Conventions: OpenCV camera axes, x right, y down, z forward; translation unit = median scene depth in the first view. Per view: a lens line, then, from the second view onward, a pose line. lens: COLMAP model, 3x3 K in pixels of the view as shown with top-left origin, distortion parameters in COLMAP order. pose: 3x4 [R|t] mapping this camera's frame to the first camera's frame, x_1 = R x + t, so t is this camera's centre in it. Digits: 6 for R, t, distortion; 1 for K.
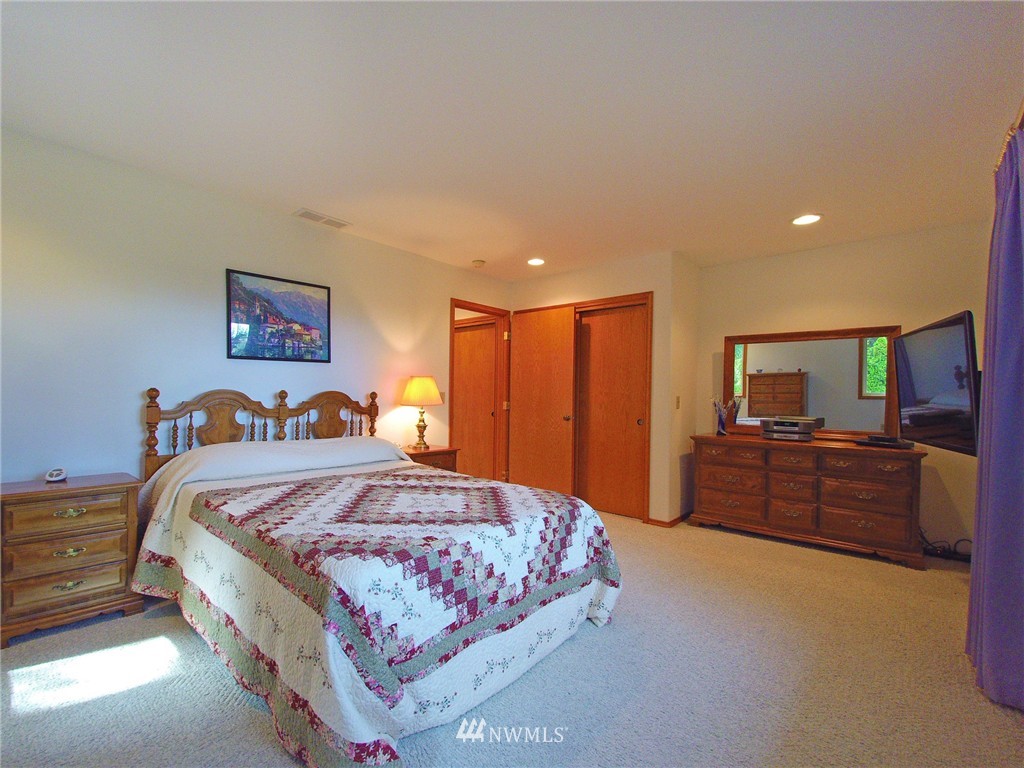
lens RADIAL K [[457.5, 0, 512.0], [0, 457.5, 384.0], [0, 0, 1]] dist [-0.000470, -0.000126]
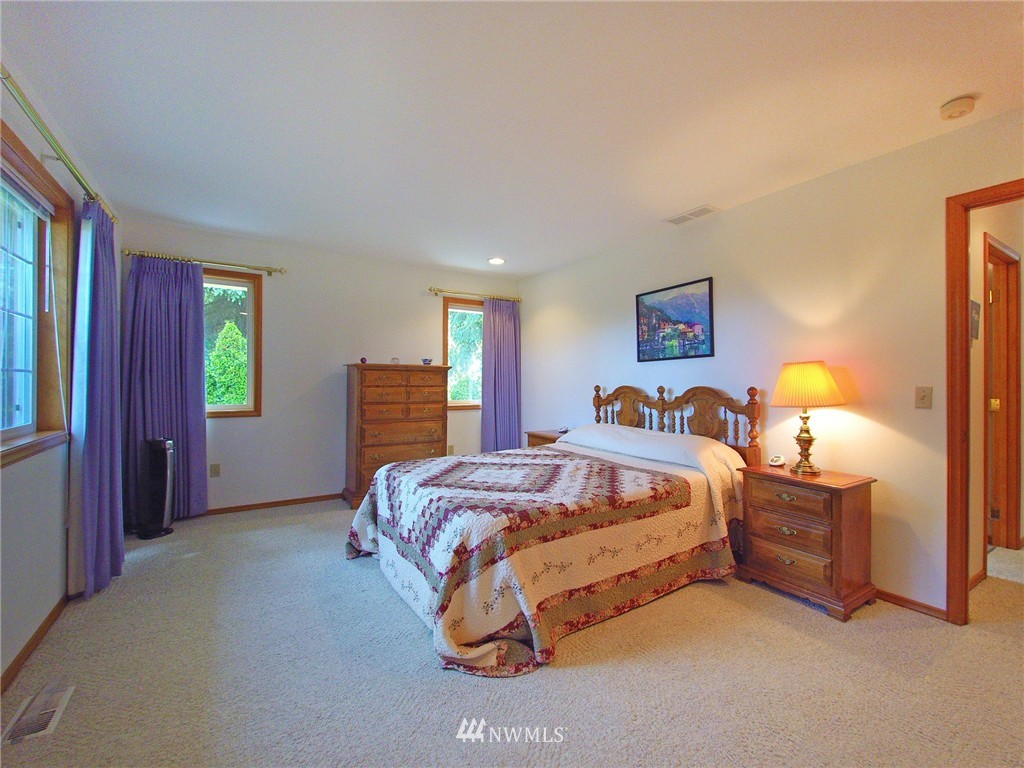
lens RADIAL K [[437.0, 0, 513.6], [0, 437.0, 377.5], [0, 0, 1]] dist [0.000266, -0.000002]
pose [[-0.307757, -0.042906, -0.950497, 0.609032], [-0.006607, 0.999055, -0.042959, 0.040039], [0.951442, -0.006941, -0.307750, 0.931122]]
